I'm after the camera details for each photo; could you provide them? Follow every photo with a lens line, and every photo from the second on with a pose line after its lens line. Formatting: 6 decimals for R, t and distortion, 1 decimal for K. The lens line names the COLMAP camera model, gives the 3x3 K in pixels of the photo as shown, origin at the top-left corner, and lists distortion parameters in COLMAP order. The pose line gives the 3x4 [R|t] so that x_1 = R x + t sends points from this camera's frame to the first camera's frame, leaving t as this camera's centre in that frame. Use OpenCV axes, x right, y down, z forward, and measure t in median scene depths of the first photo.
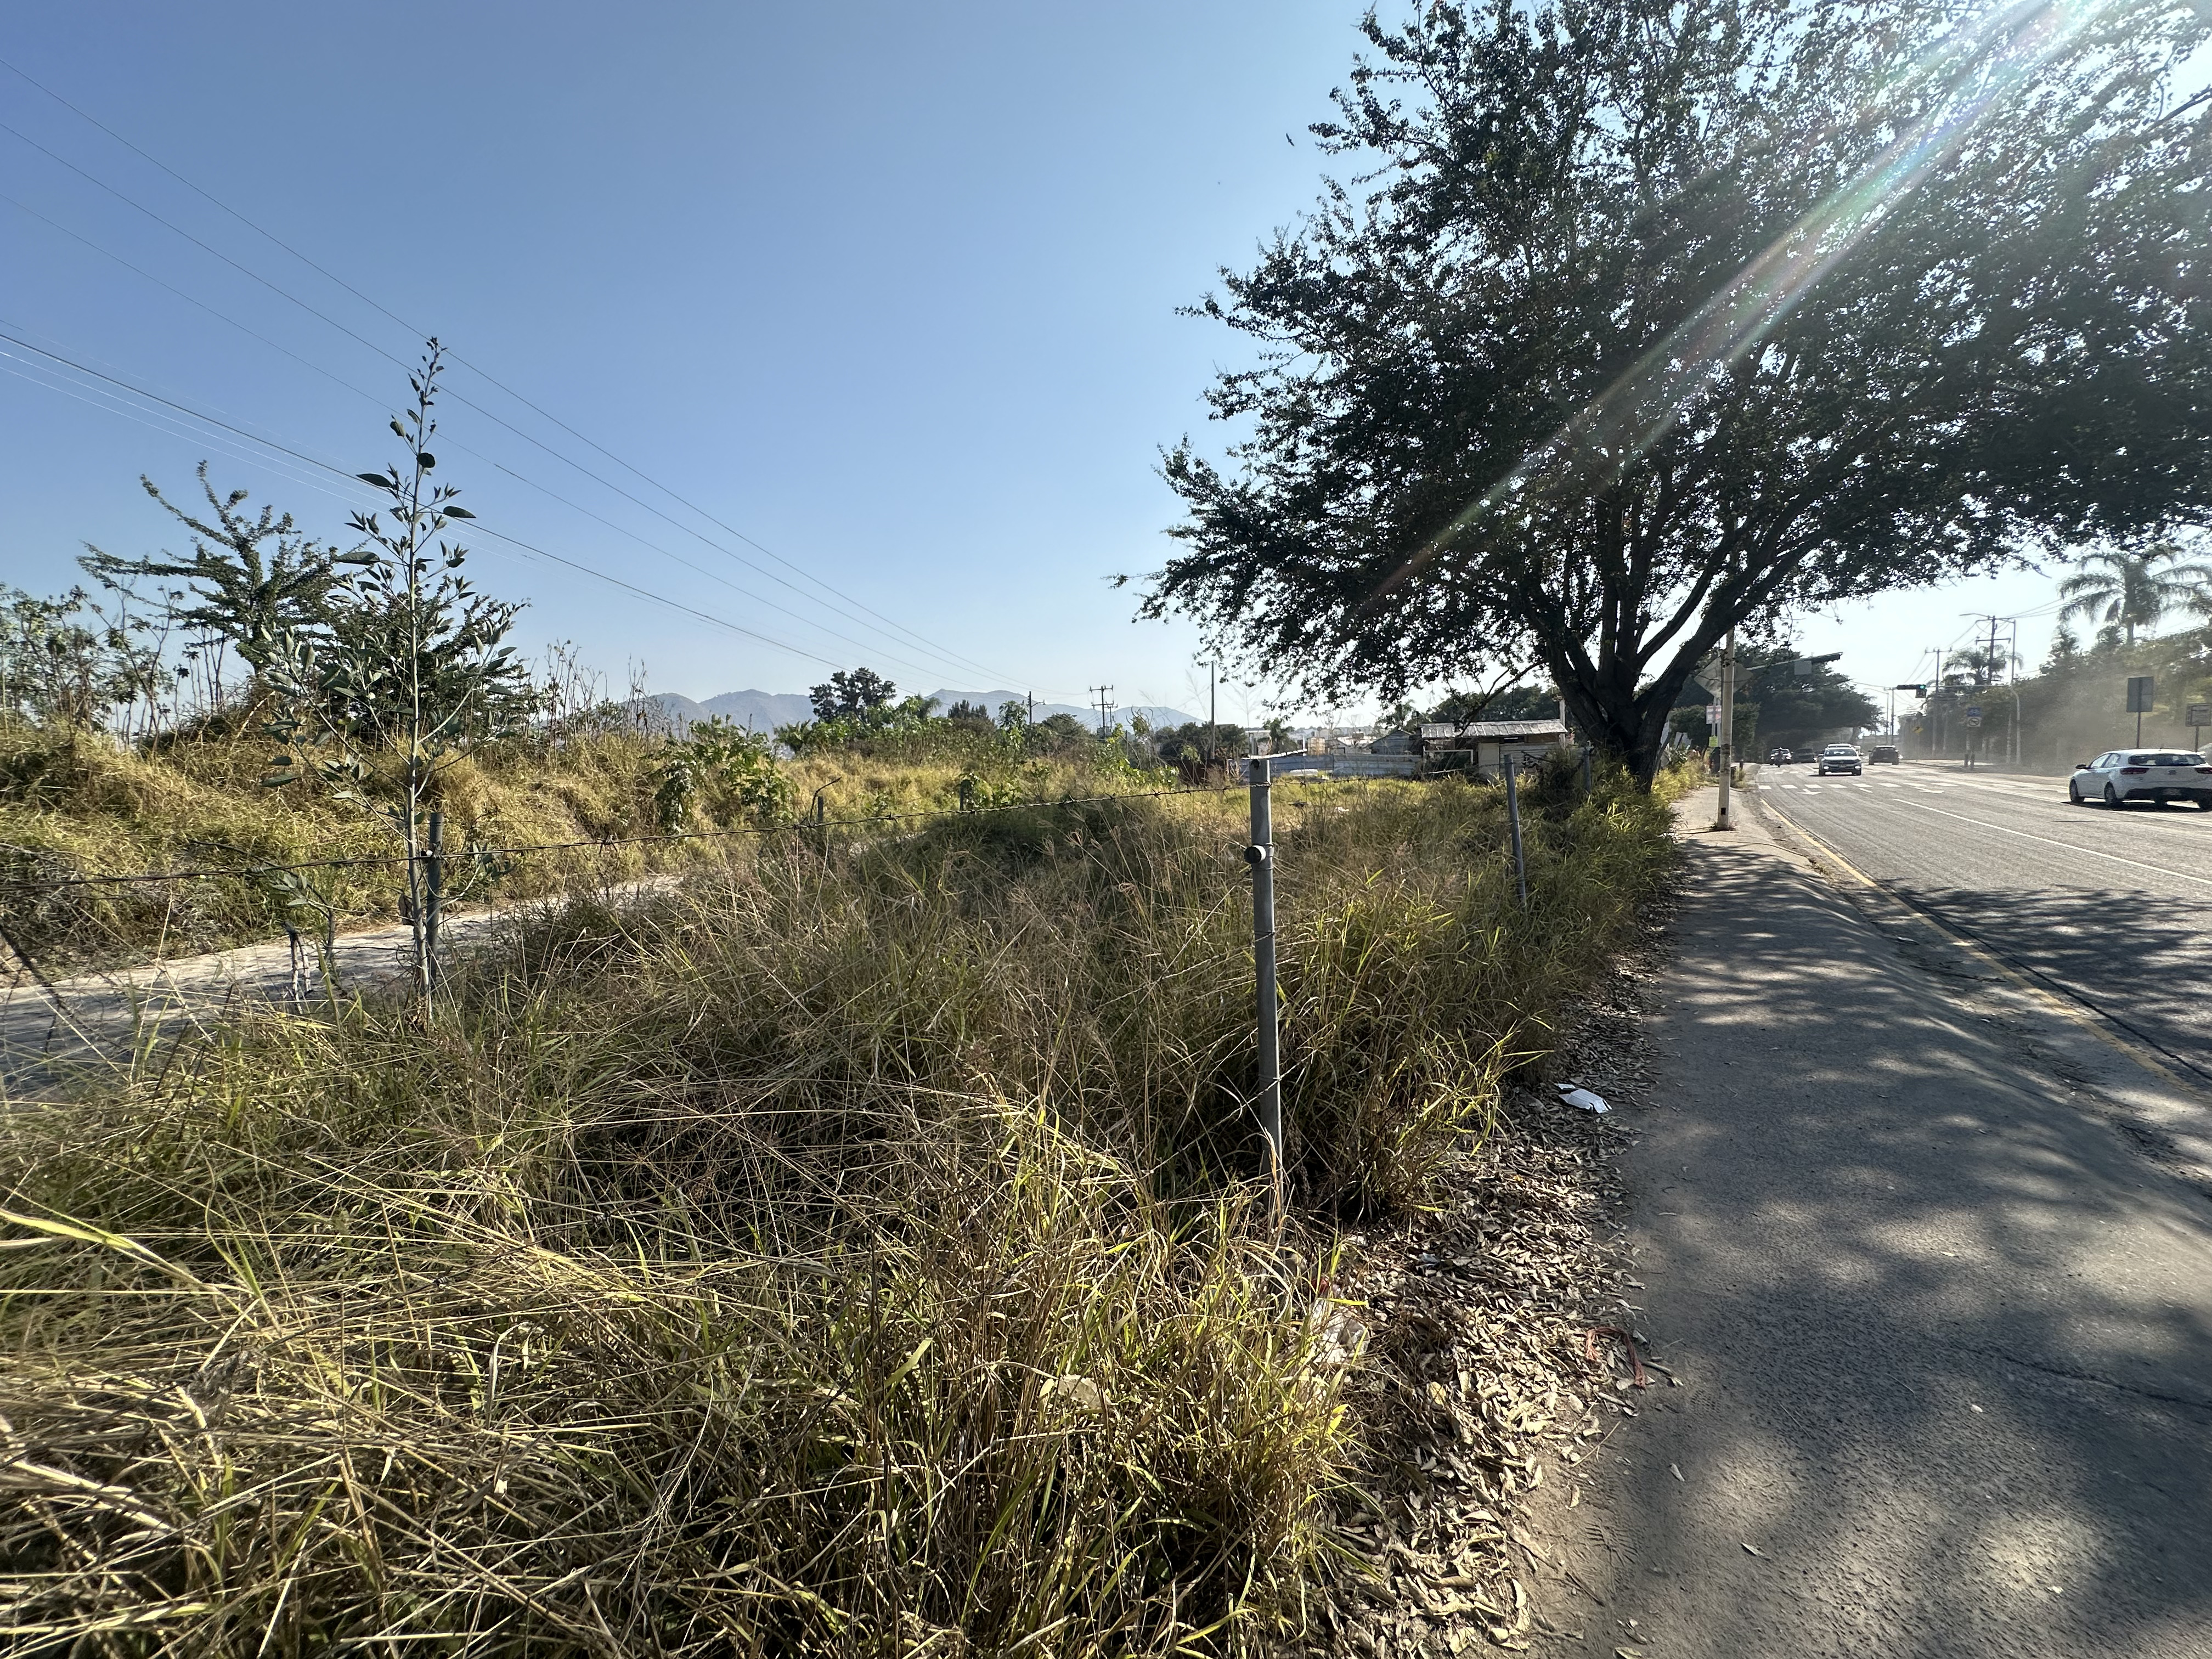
lens RADIAL K [[890.6, 0, 1106.0], [0, 890.6, 829.5], [0, 0, 1]] dist [-0.010735, 0.005184]
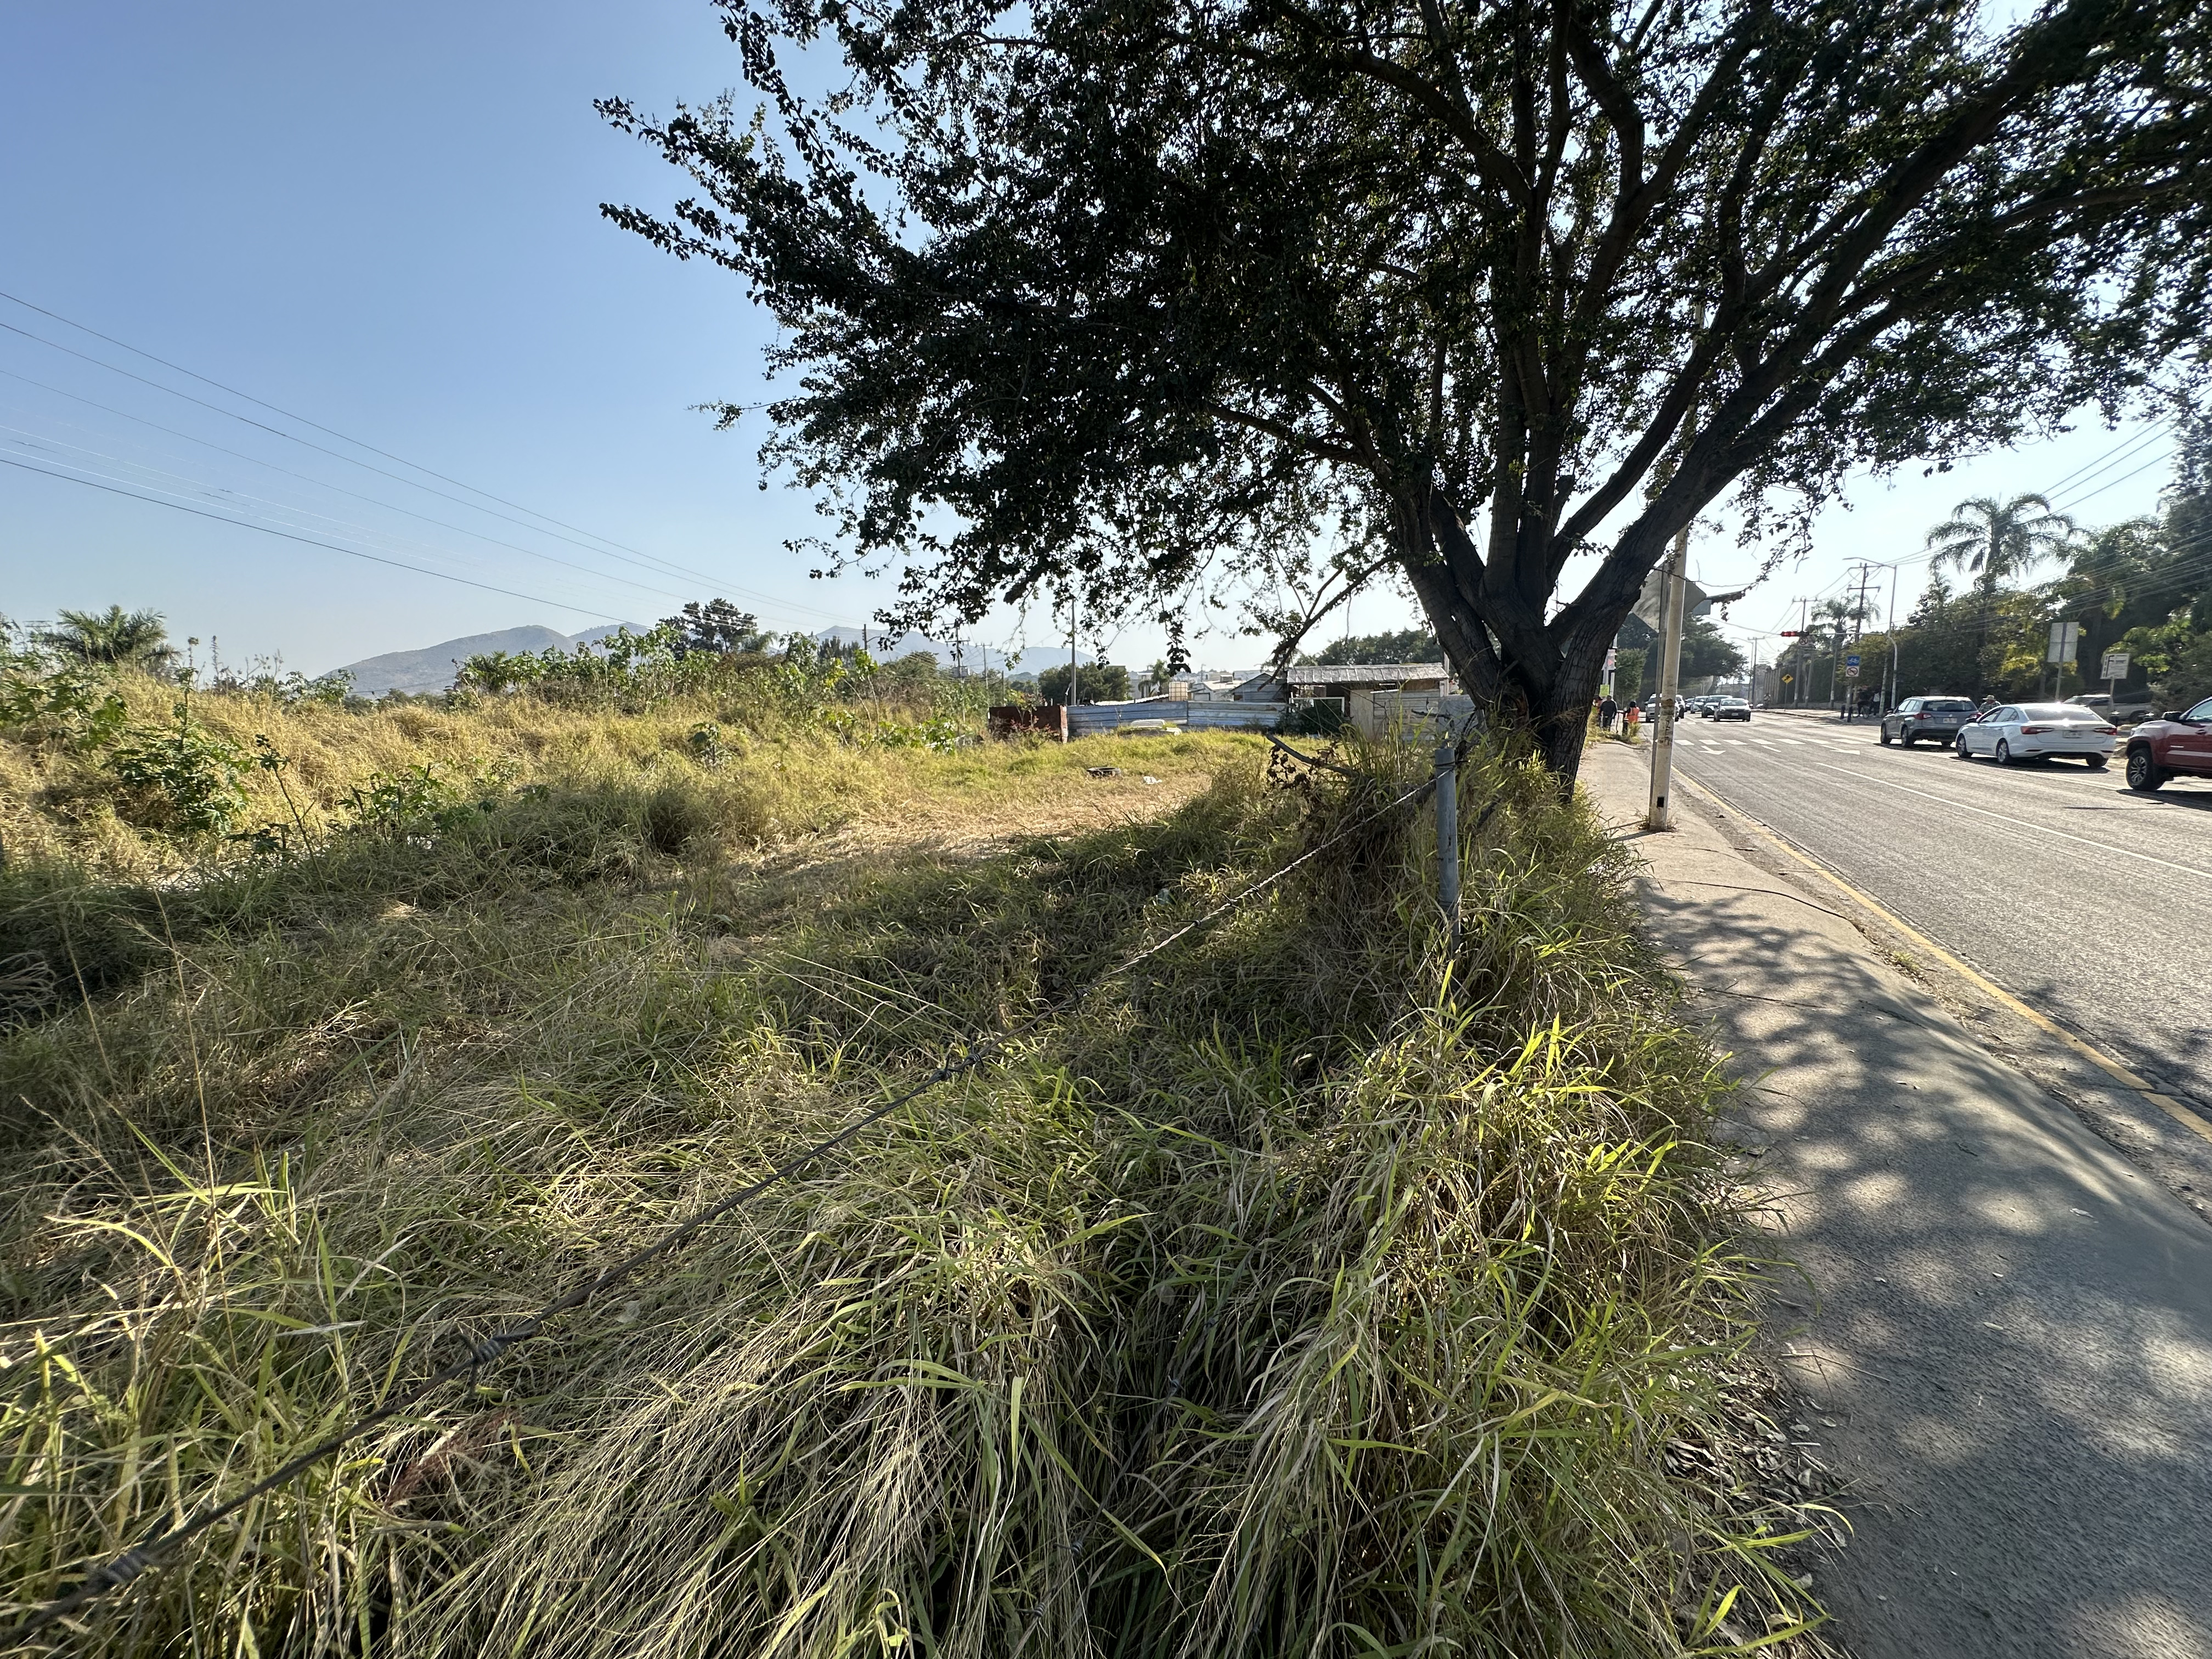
lens RADIAL K [[890.6, 0, 1106.0], [0, 890.6, 829.5], [0, 0, 1]] dist [-0.010735, 0.005184]
pose [[0.994161, -0.008040, 0.107605, 0.160952], [0.001030, 0.997882, 0.065038, -0.032475], [-0.107900, -0.064547, 0.992064, 0.291570]]
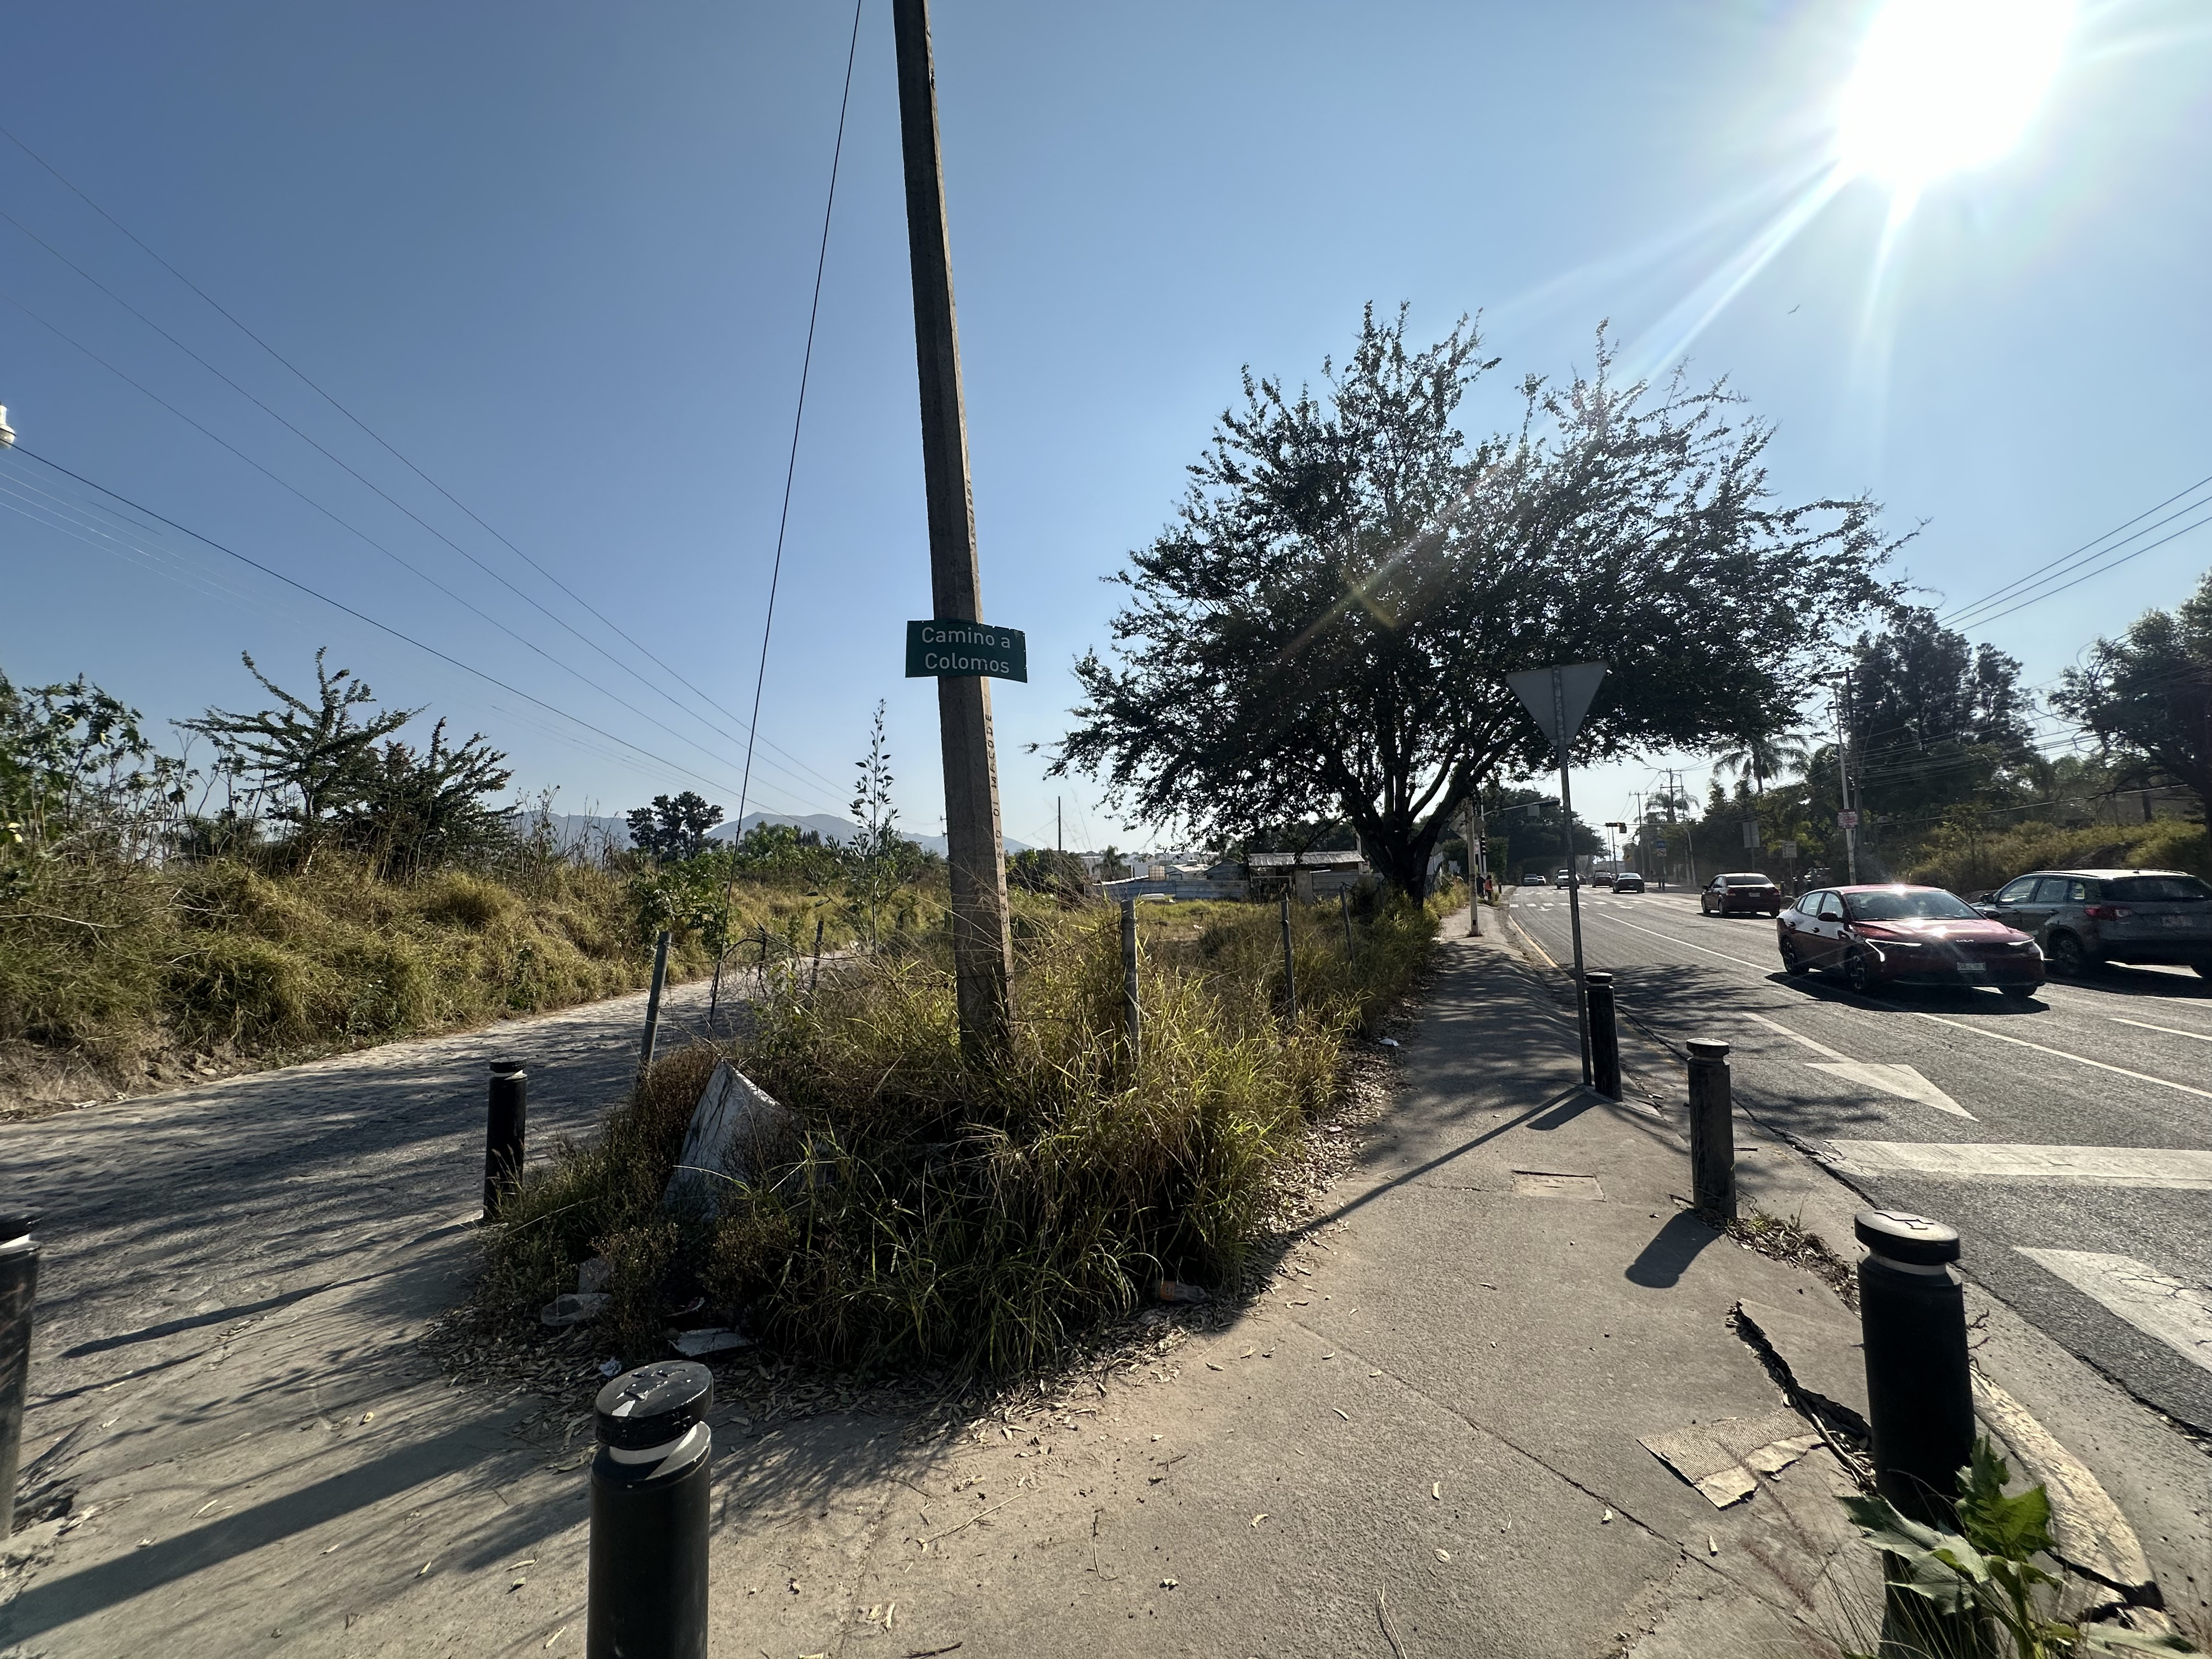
lens RADIAL K [[890.6, 0, 1106.0], [0, 890.6, 829.5], [0, 0, 1]] dist [-0.010735, 0.005184]
pose [[0.980925, 0.007935, 0.194225, -0.103283], [0.019247, 0.990293, -0.137660, 0.011843], [-0.193432, 0.138772, 0.971250, -0.191829]]
